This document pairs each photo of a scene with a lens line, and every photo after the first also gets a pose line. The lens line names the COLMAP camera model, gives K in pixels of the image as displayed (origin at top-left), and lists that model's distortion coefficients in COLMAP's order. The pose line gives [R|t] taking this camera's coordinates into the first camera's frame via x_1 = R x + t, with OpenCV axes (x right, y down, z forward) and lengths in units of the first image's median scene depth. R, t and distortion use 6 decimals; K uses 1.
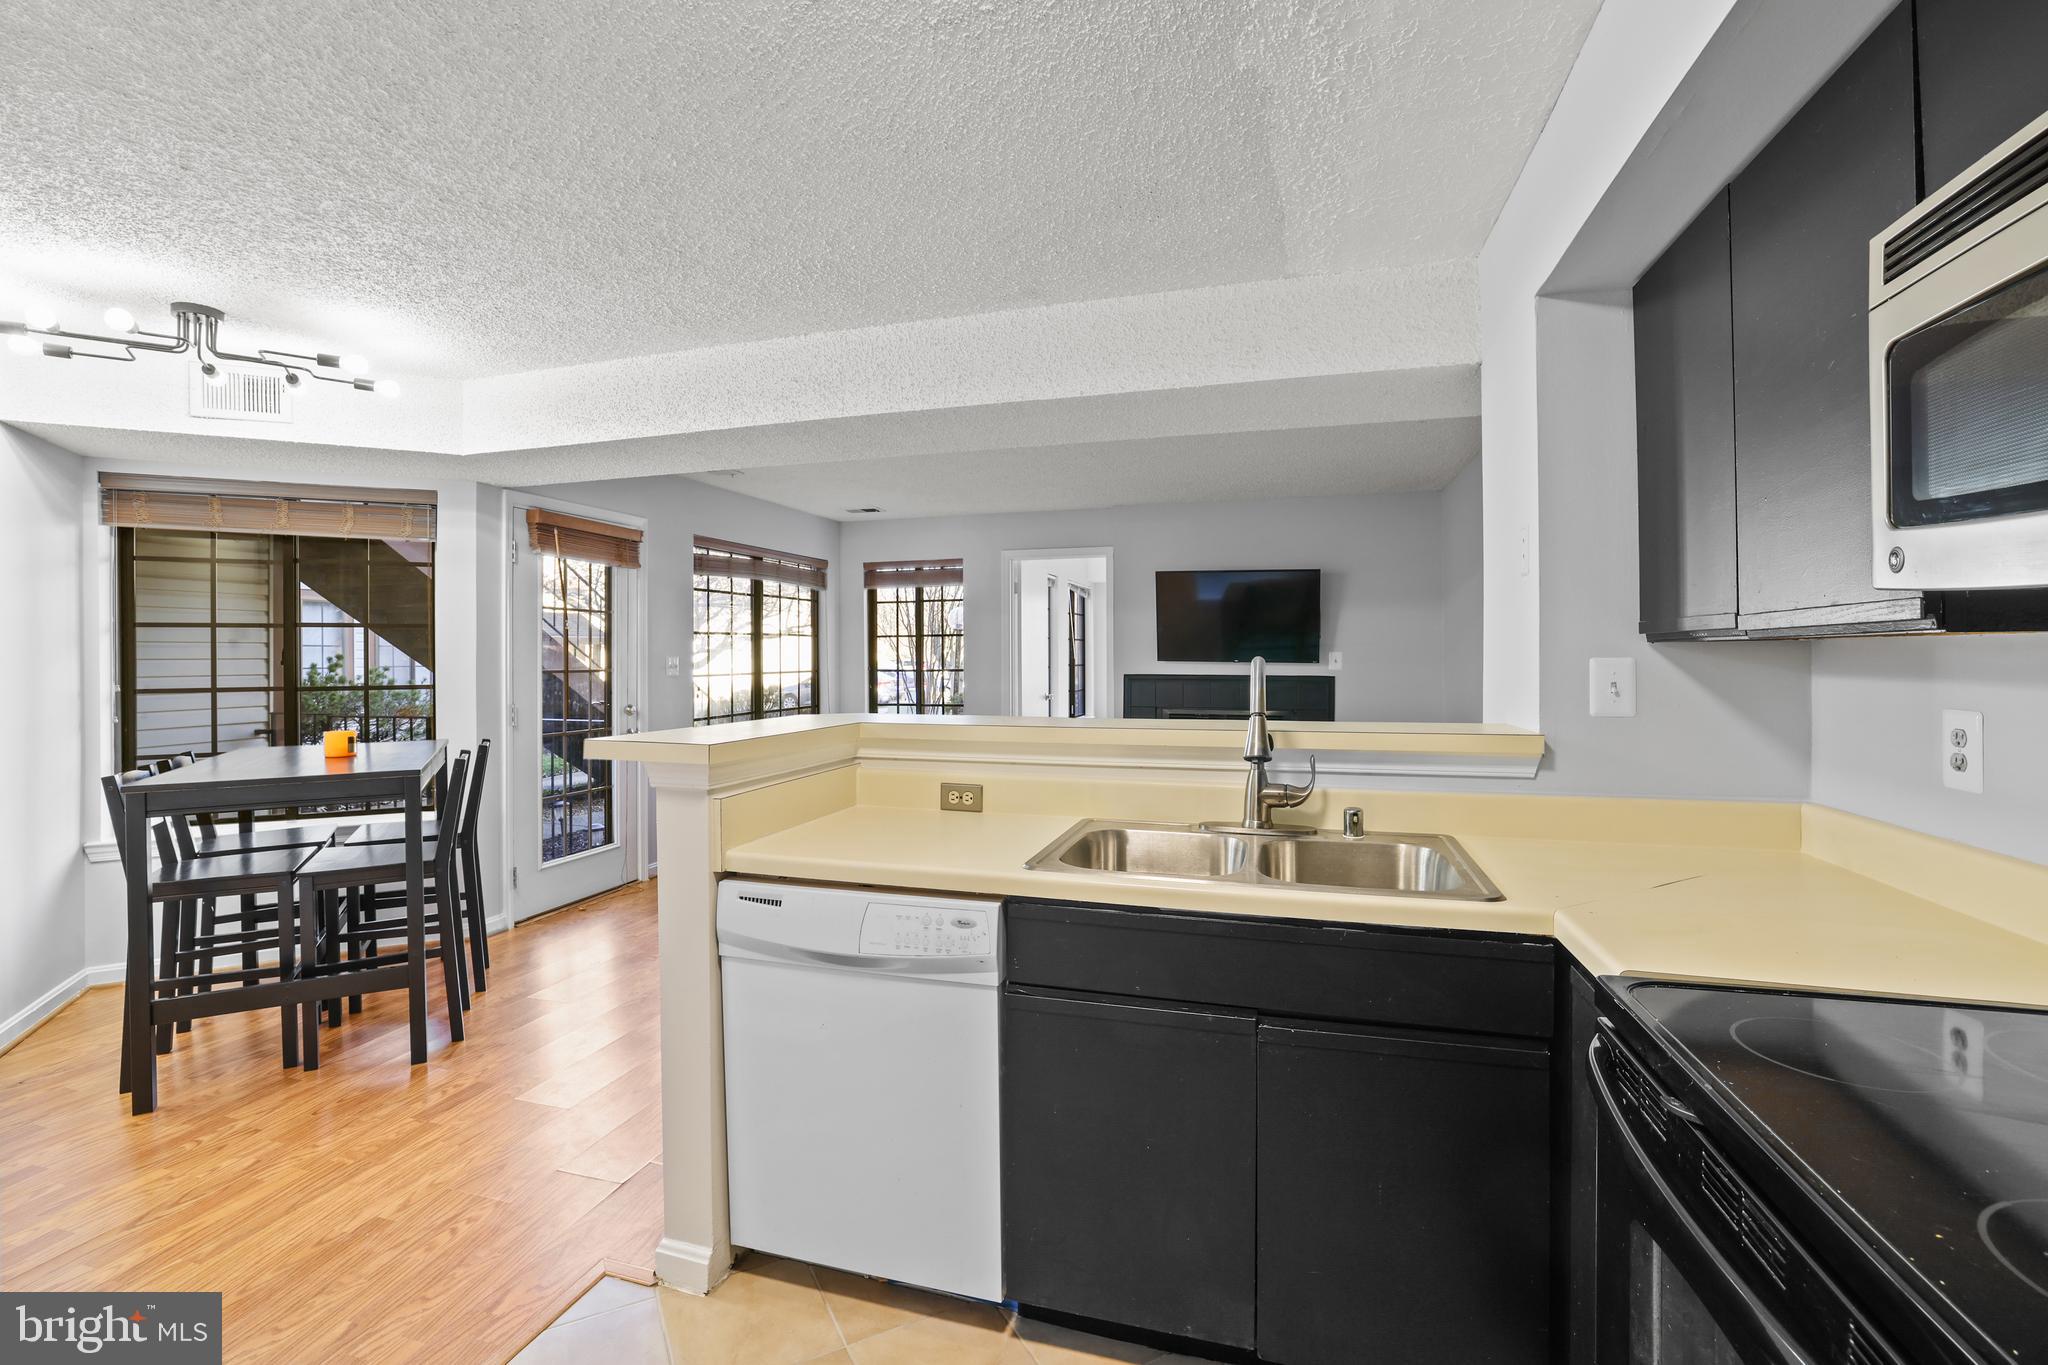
lens RADIAL K [[919.9, 0, 1009.4], [0, 919.9, 657.5], [0, 0, 1]] dist [-0.052181, 0.019044]
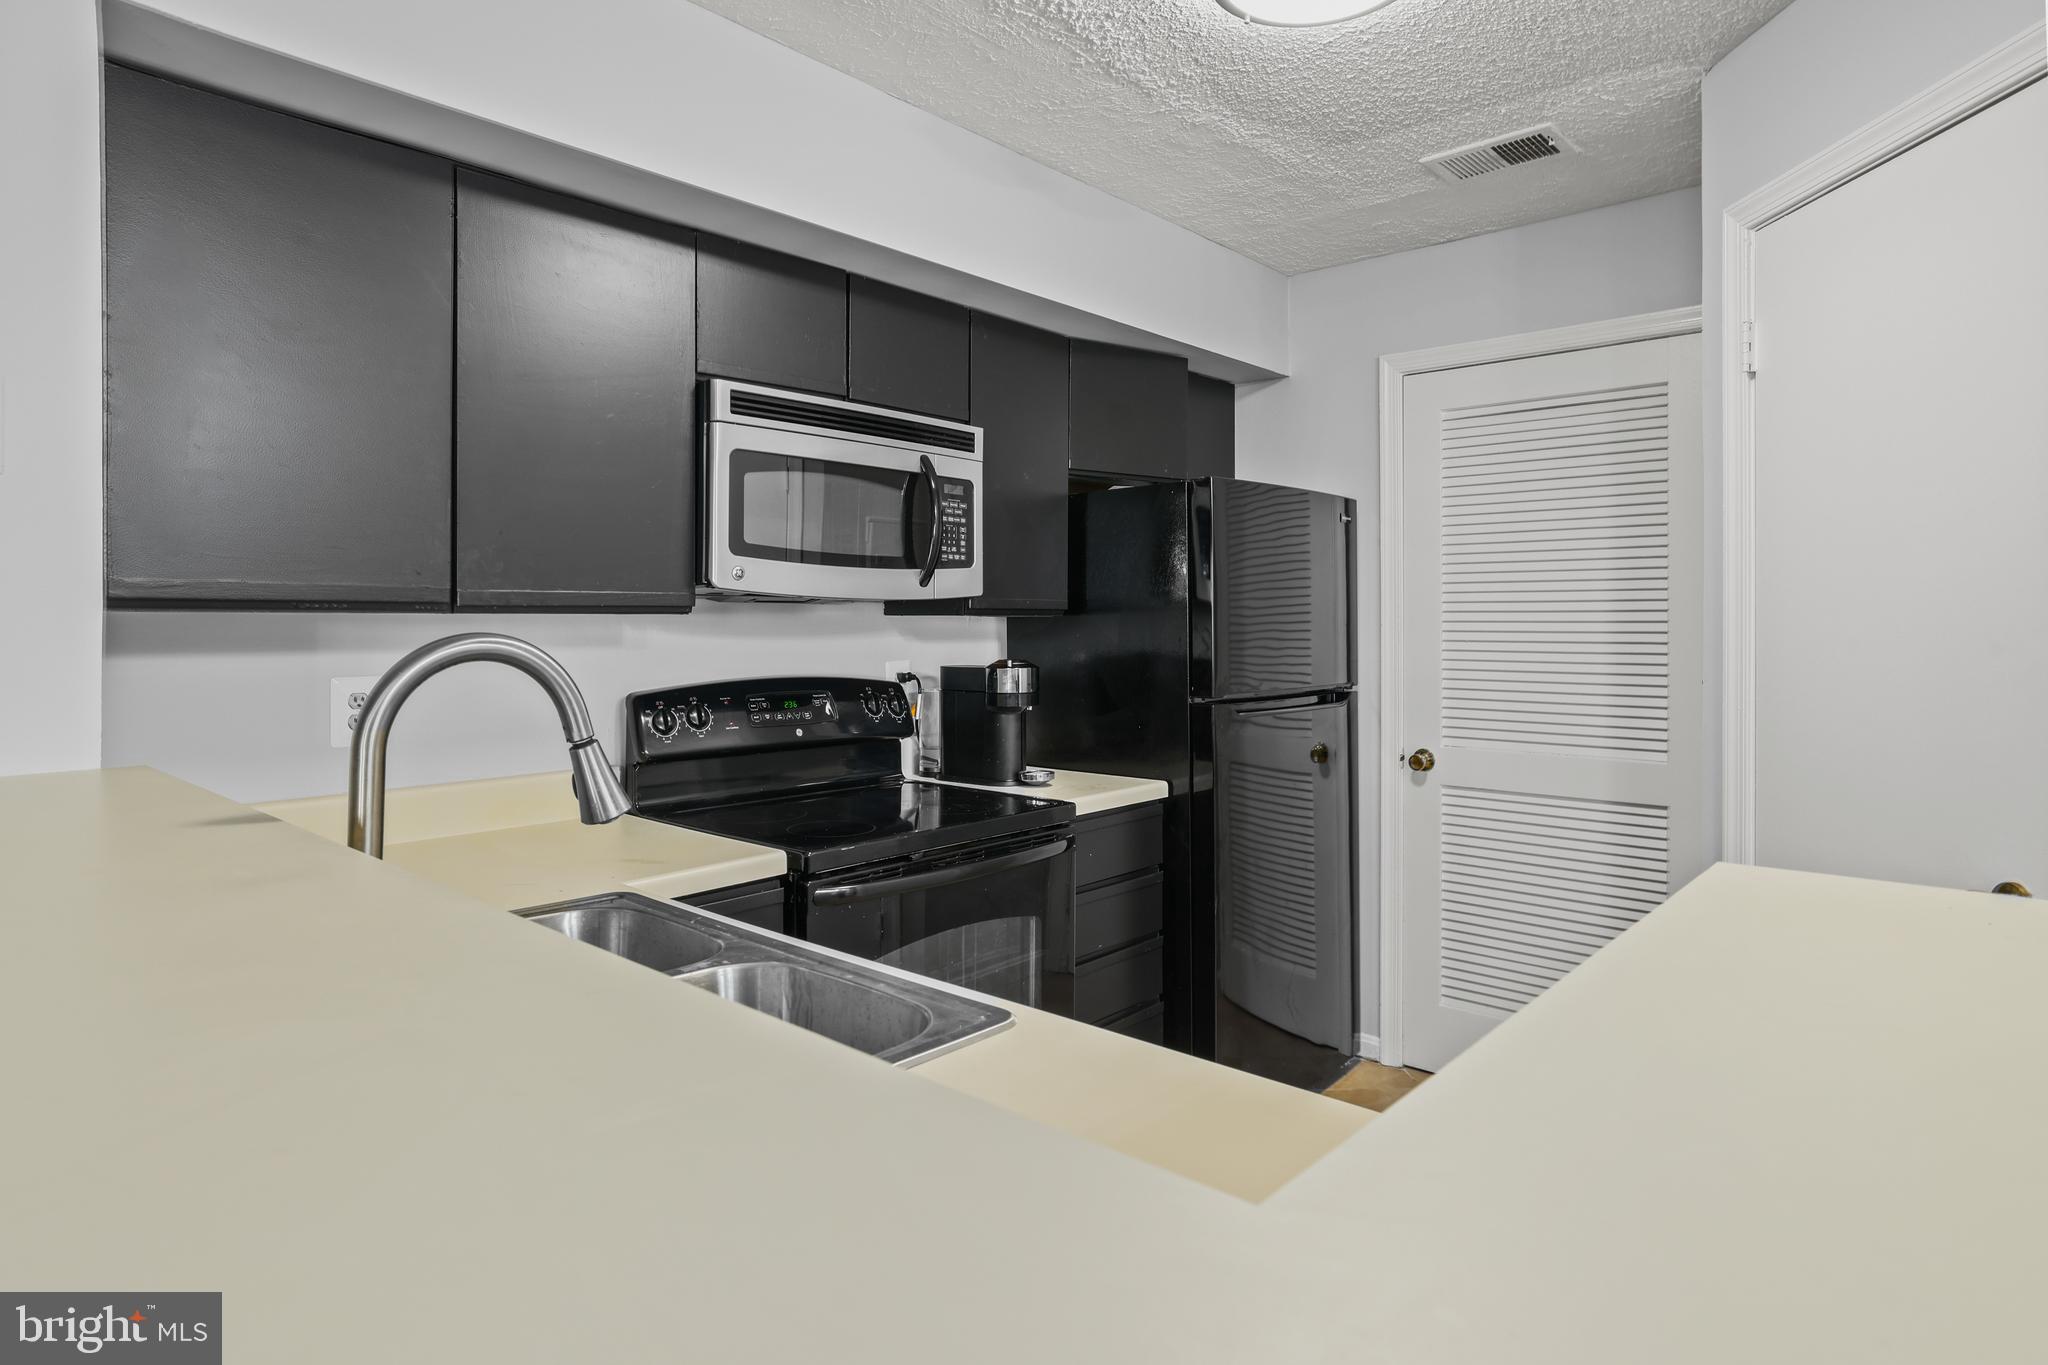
lens RADIAL K [[1159.2, 0, 1025.4], [0, 1159.2, 619.3], [0, 0, 1]] dist [0.001692, 0.000329]
pose [[-0.903117, 0.002393, 0.429388, -0.143215], [0.002621, 0.999997, -0.000060, -0.004933], [-0.429387, 0.001071, -0.903120, 0.802058]]
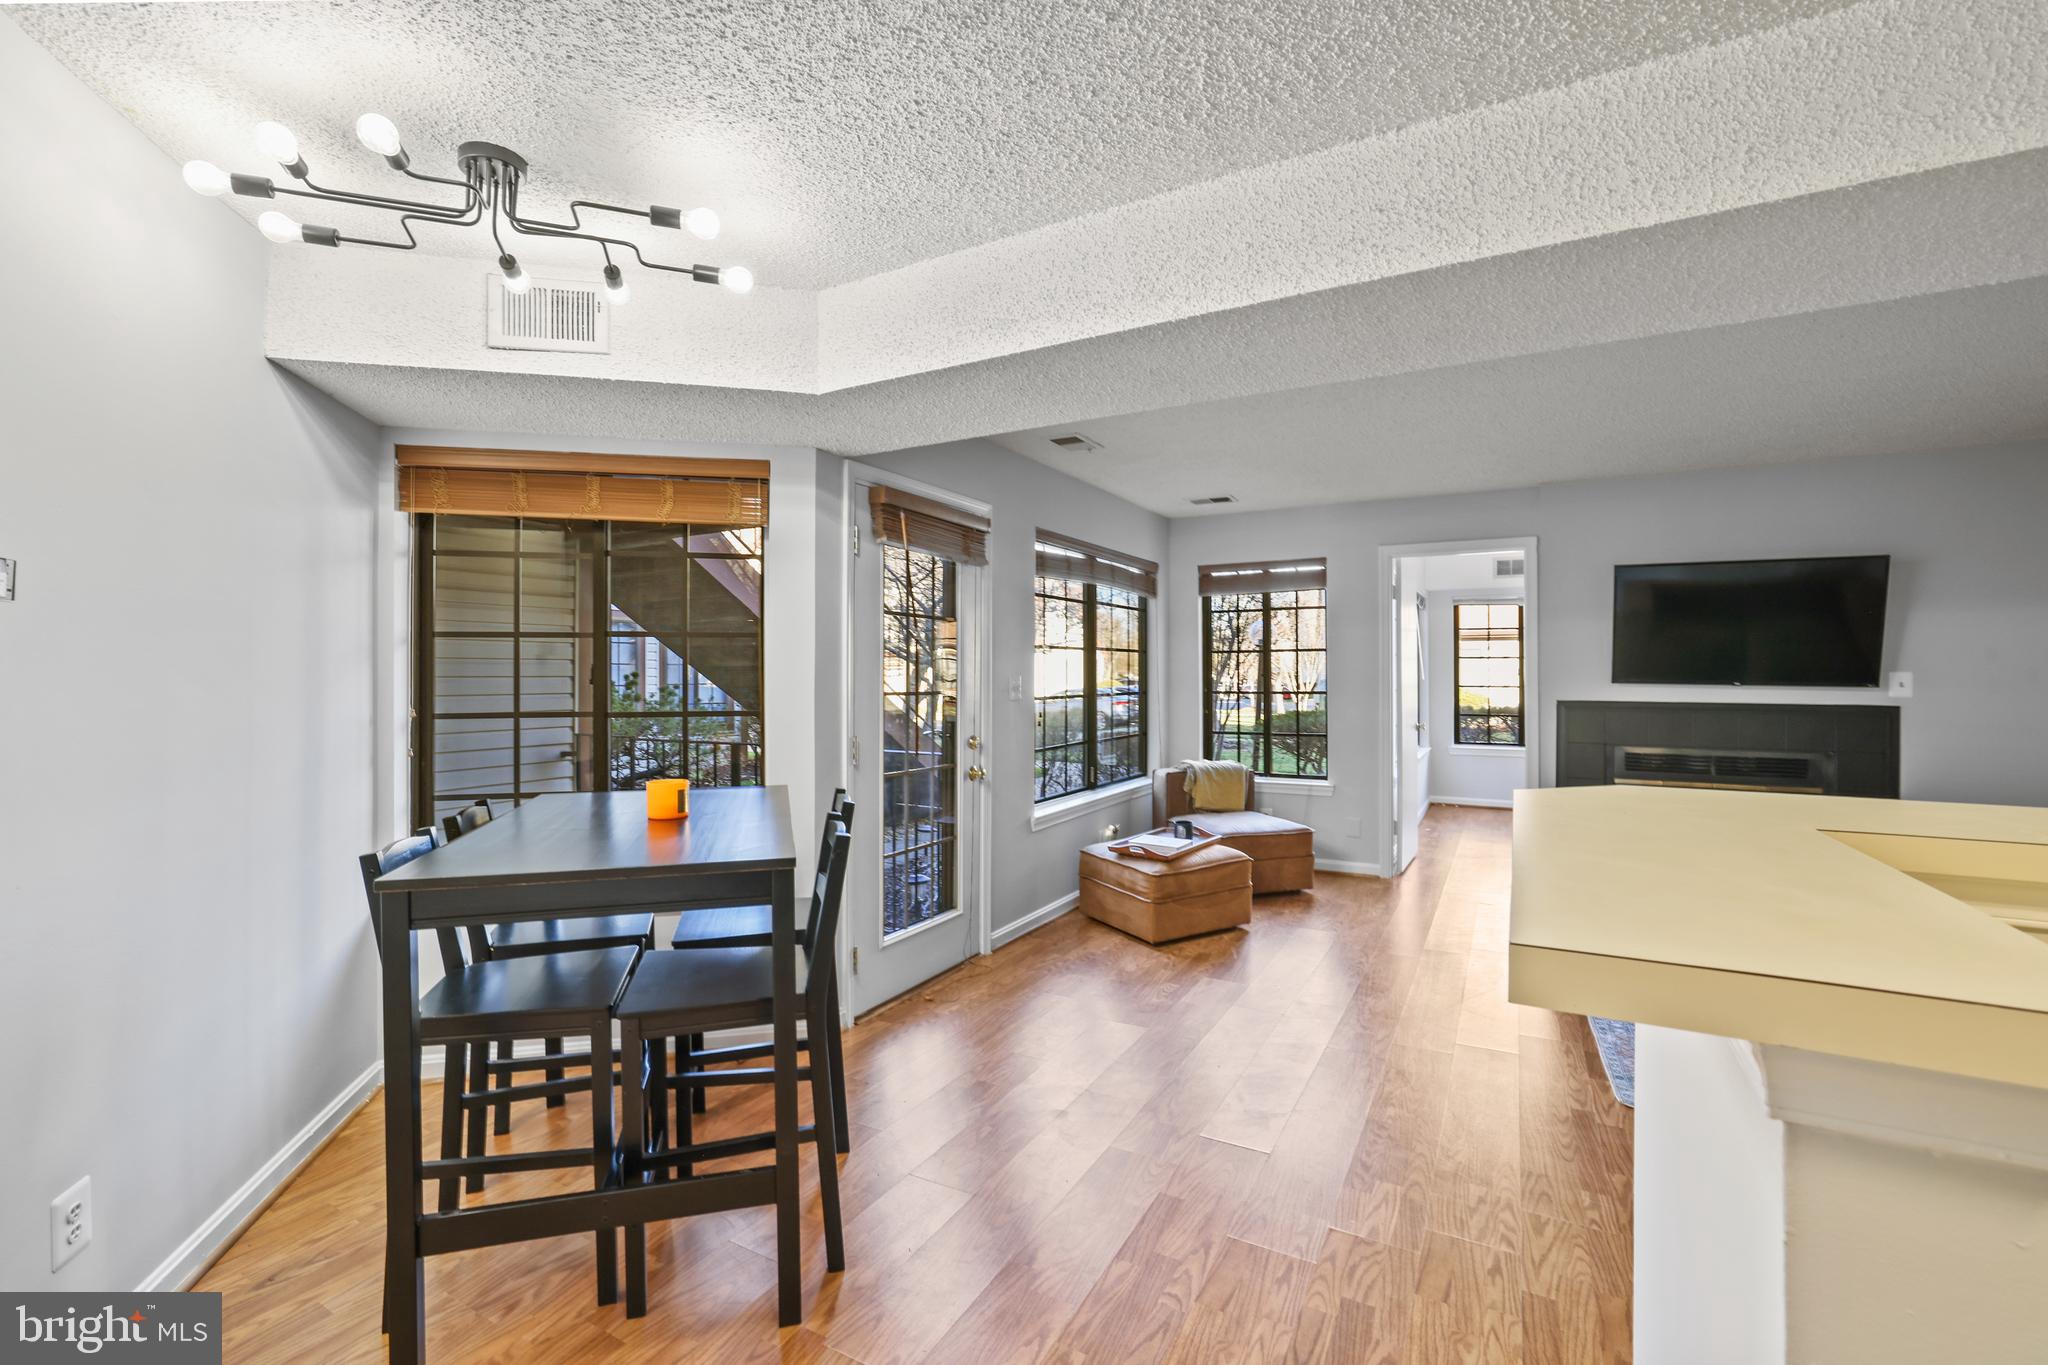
lens RADIAL K [[890.9, 0, 1020.2], [0, 890.9, 670.4], [0, 0, 1]] dist [-0.048677, 0.018145]
pose [[0.975907, 0.001924, -0.218180, -0.300950], [-0.003533, 0.999969, -0.006988, -0.000158], [0.218160, 0.007590, 0.975883, 0.356579]]
